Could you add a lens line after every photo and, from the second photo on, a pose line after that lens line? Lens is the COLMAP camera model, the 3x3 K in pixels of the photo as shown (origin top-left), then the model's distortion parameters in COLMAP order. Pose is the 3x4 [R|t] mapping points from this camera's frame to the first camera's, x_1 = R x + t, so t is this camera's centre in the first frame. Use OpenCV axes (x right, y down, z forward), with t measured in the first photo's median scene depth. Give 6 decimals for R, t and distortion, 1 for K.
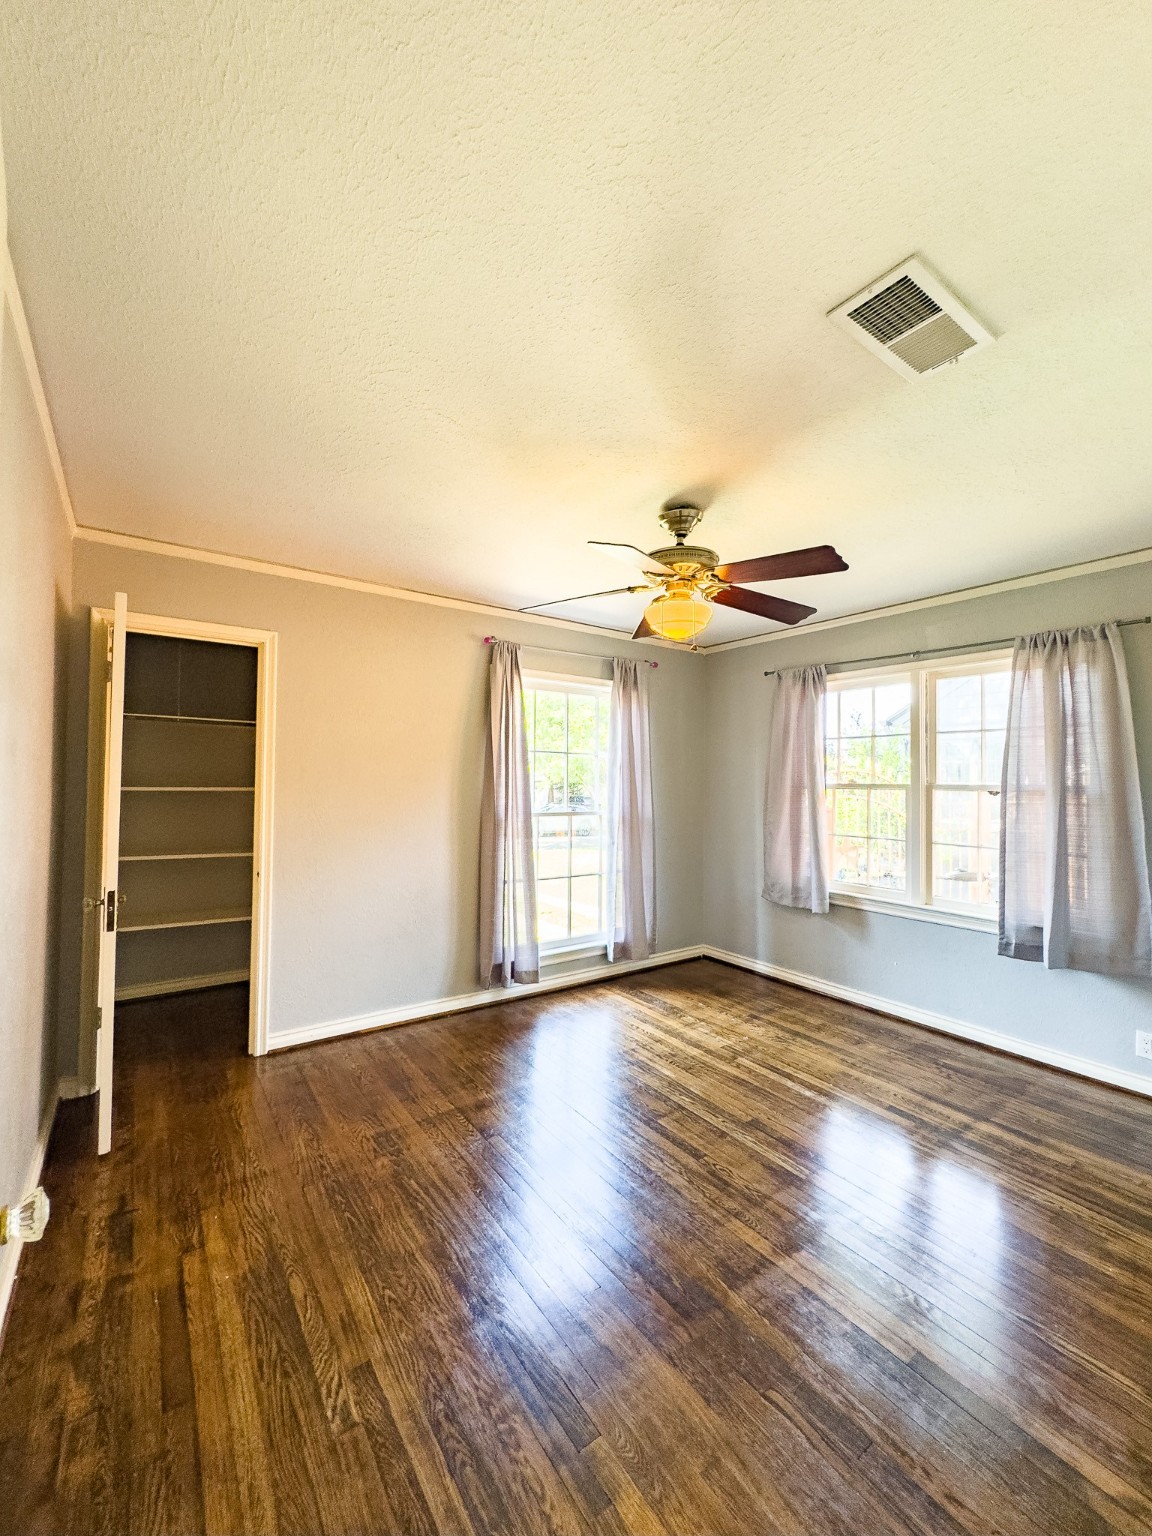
lens RADIAL K [[612.0, 0, 583.2], [0, 612.0, 772.2], [0, 0, 1]] dist [-0.000518, 0.001471]
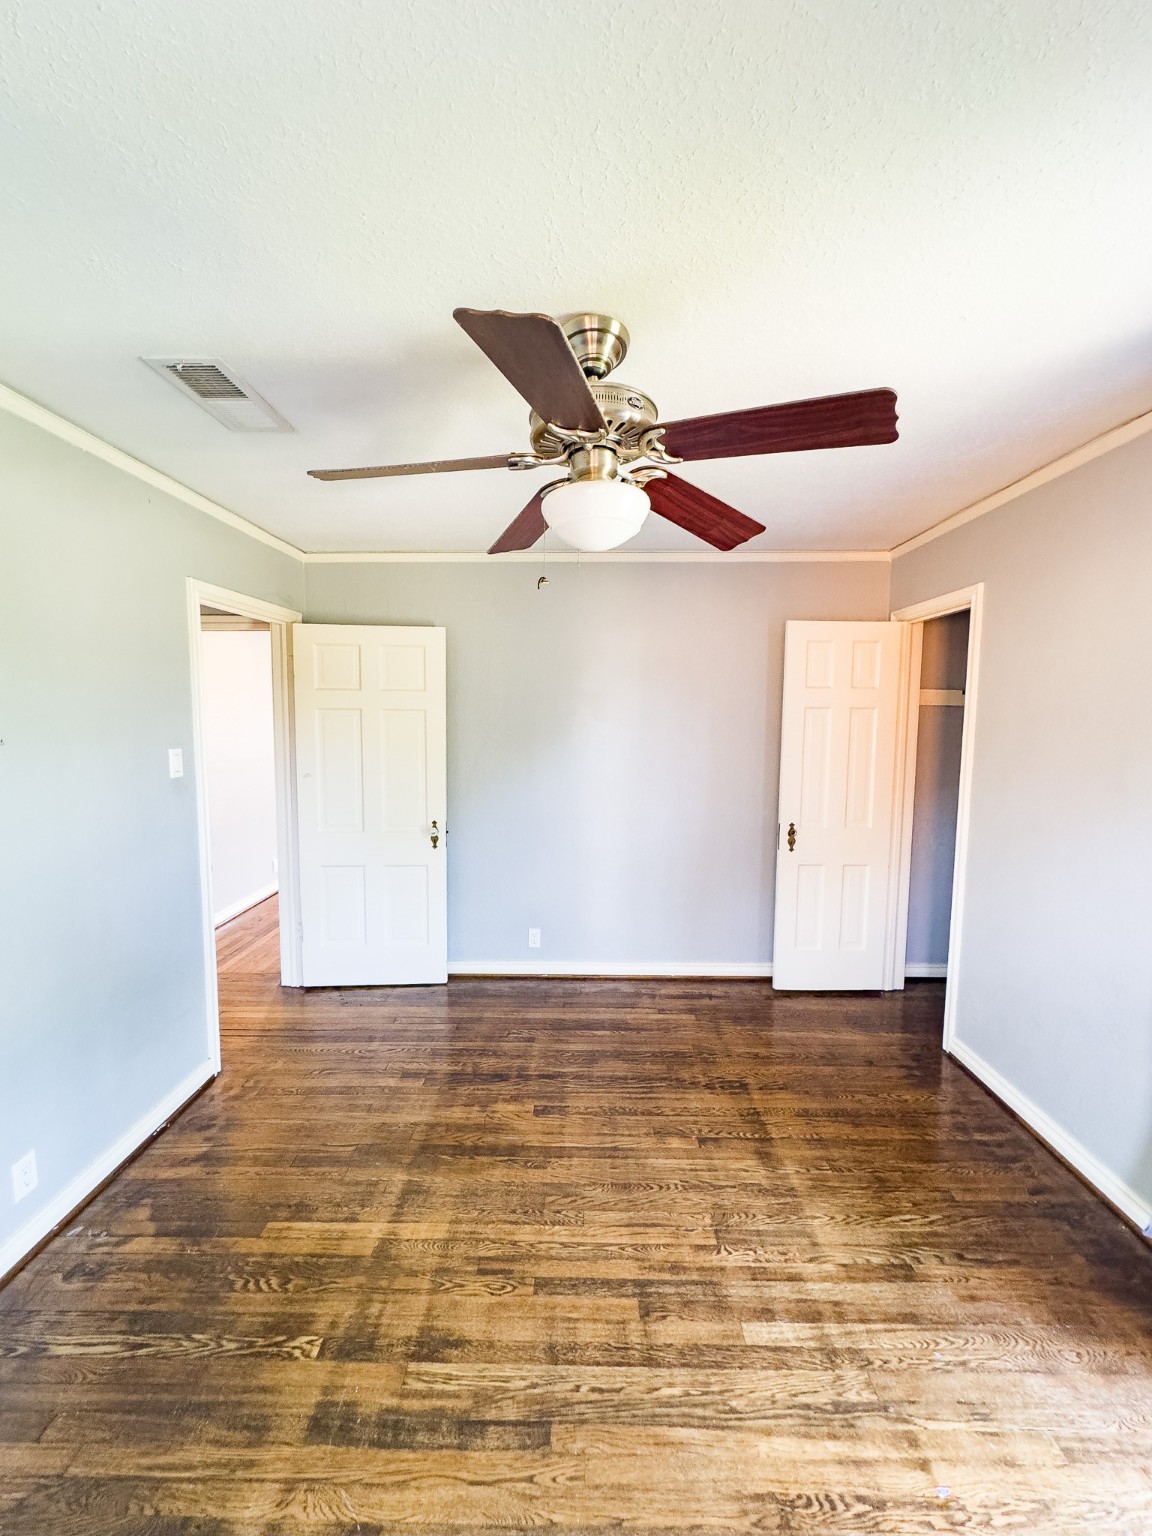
lens RADIAL K [[612.0, 0, 570.1], [0, 612.0, 772.0], [0, 0, 1]] dist [-0.000518, 0.001471]
pose [[-0.604425, 0.061688, -0.794270, 0.492144], [0.005801, 0.997312, 0.073043, -0.032031], [0.796641, 0.039541, -0.603158, 0.996239]]
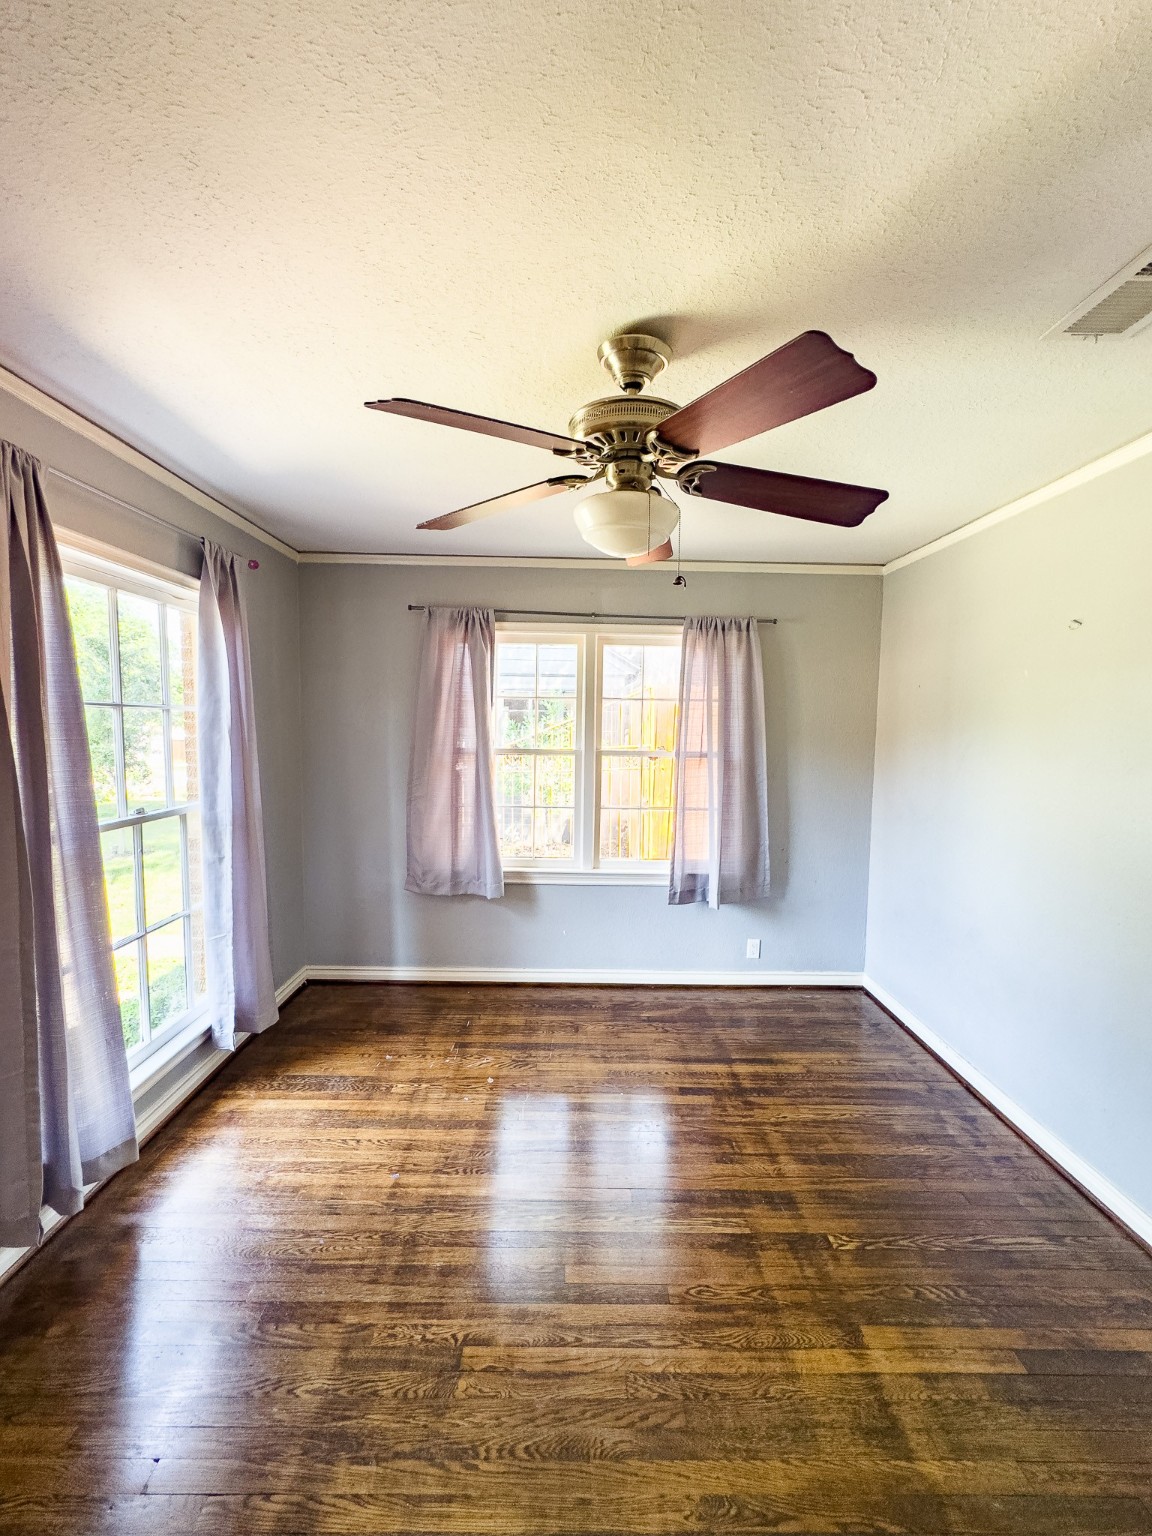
lens RADIAL K [[612.0, 0, 572.7], [0, 612.0, 767.5], [0, 0, 1]] dist [-0.000518, 0.001471]
pose [[0.580571, -0.061557, 0.811879, -0.295217], [-0.022258, 0.995565, 0.091401, -0.045473], [-0.813905, -0.071136, 0.576626, 0.487357]]
